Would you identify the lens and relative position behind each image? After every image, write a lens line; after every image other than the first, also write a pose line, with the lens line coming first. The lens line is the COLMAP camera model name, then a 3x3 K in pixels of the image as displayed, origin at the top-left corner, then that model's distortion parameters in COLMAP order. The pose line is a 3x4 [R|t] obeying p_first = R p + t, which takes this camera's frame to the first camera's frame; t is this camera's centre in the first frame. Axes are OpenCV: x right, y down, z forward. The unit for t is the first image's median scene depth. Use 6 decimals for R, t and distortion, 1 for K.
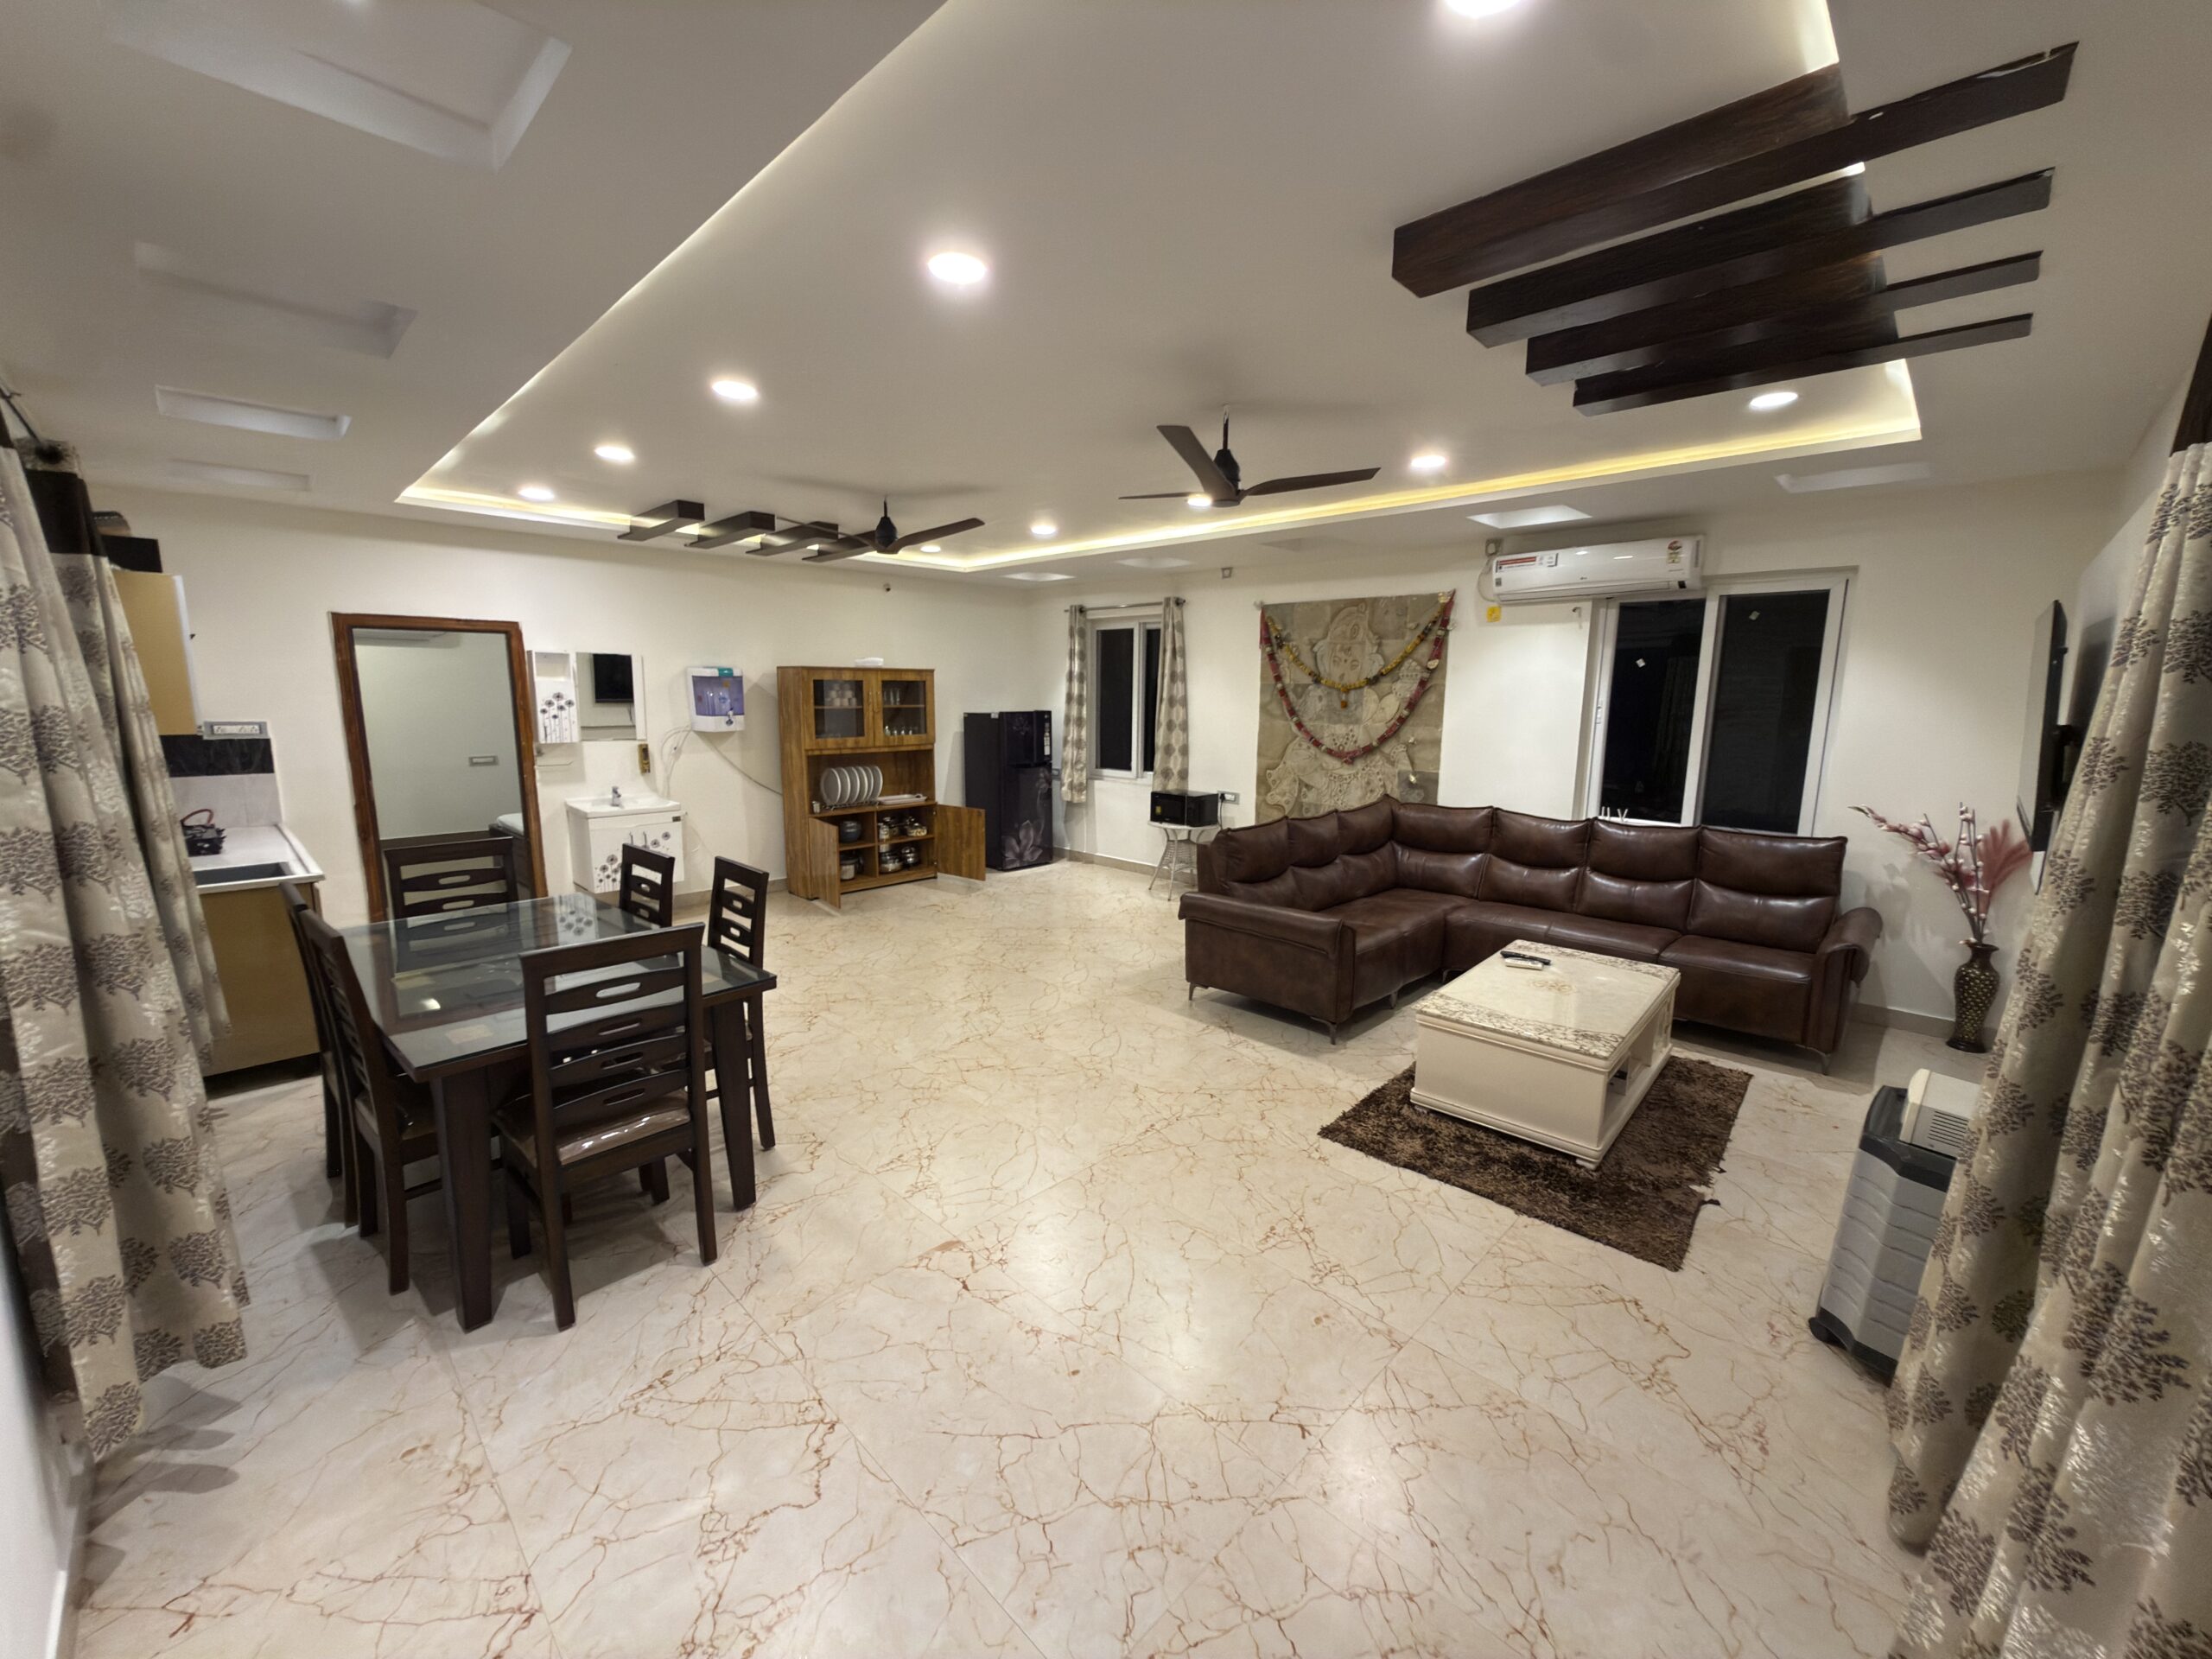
lens RADIAL K [[880.2, 0, 1111.1], [0, 880.2, 827.4], [0, 0, 1]] dist [0.002234, -0.001062]
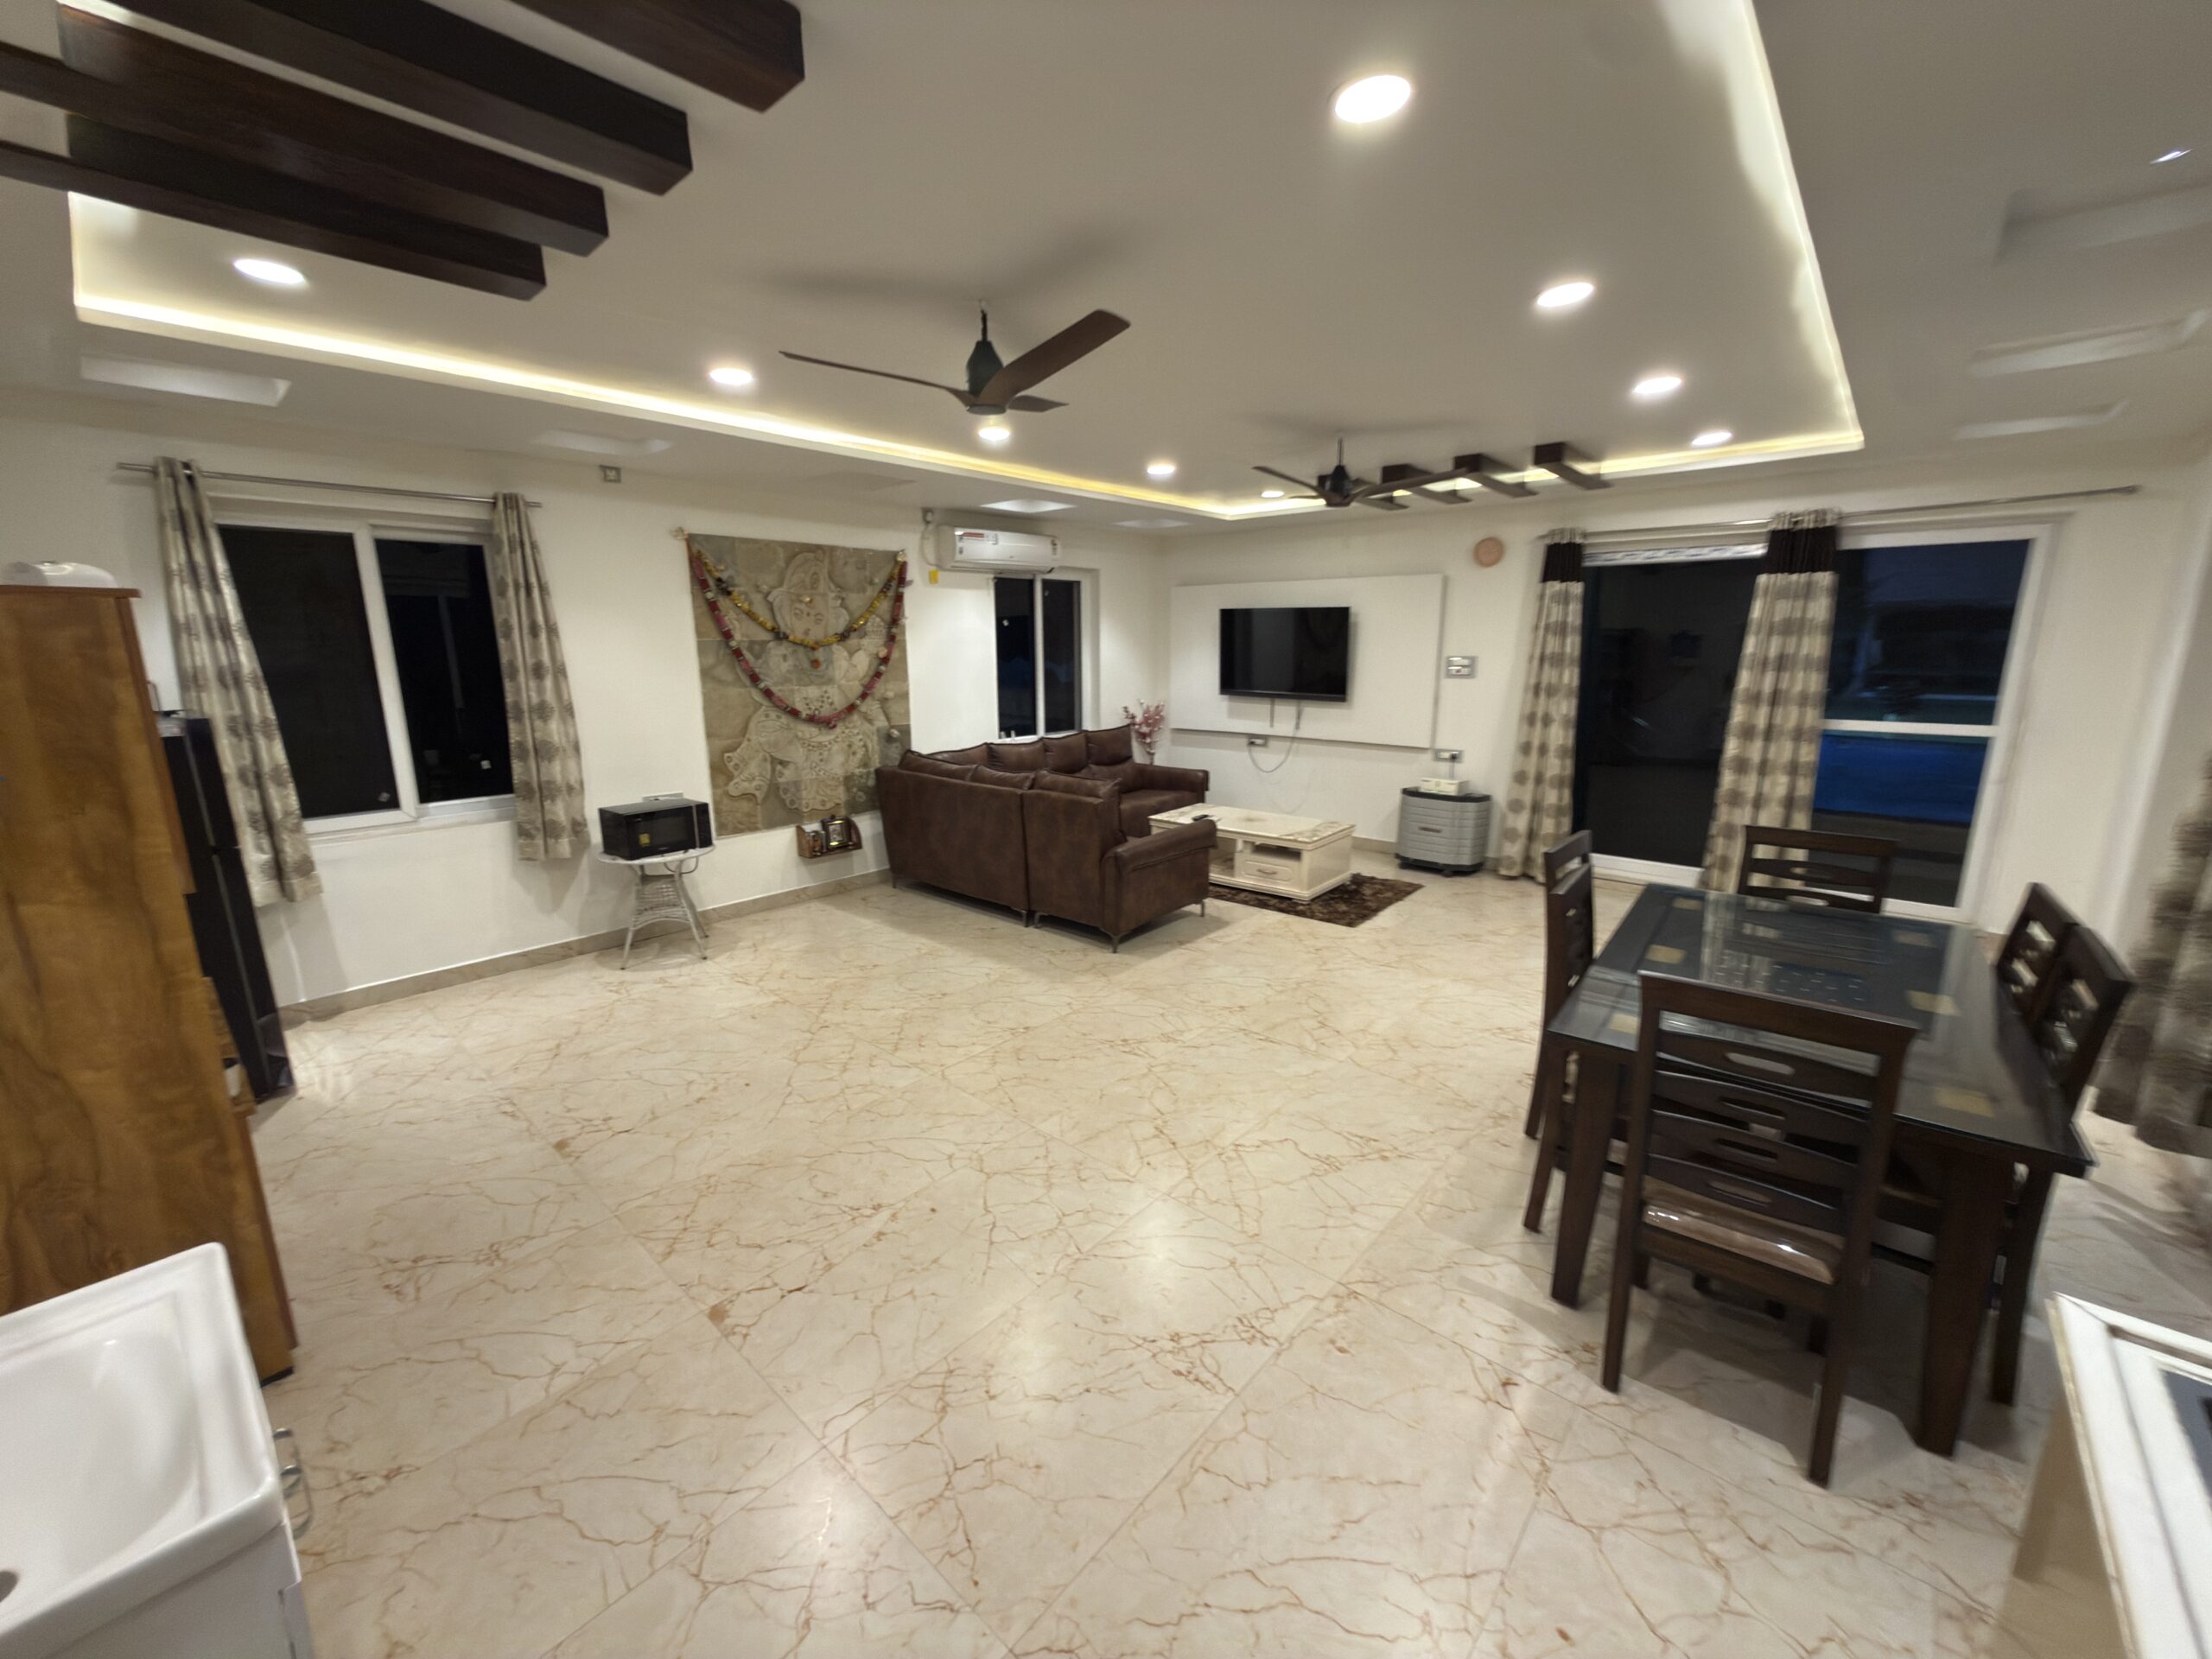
lens RADIAL K [[880.2, 0, 1101.8], [0, 880.2, 828.1], [0, 0, 1]] dist [0.002234, -0.001062]
pose [[-0.041354, -0.217643, 0.975152, -0.668341], [0.162423, 0.961540, 0.221493, -0.132217], [-0.985854, 0.167547, -0.004413, 0.759749]]
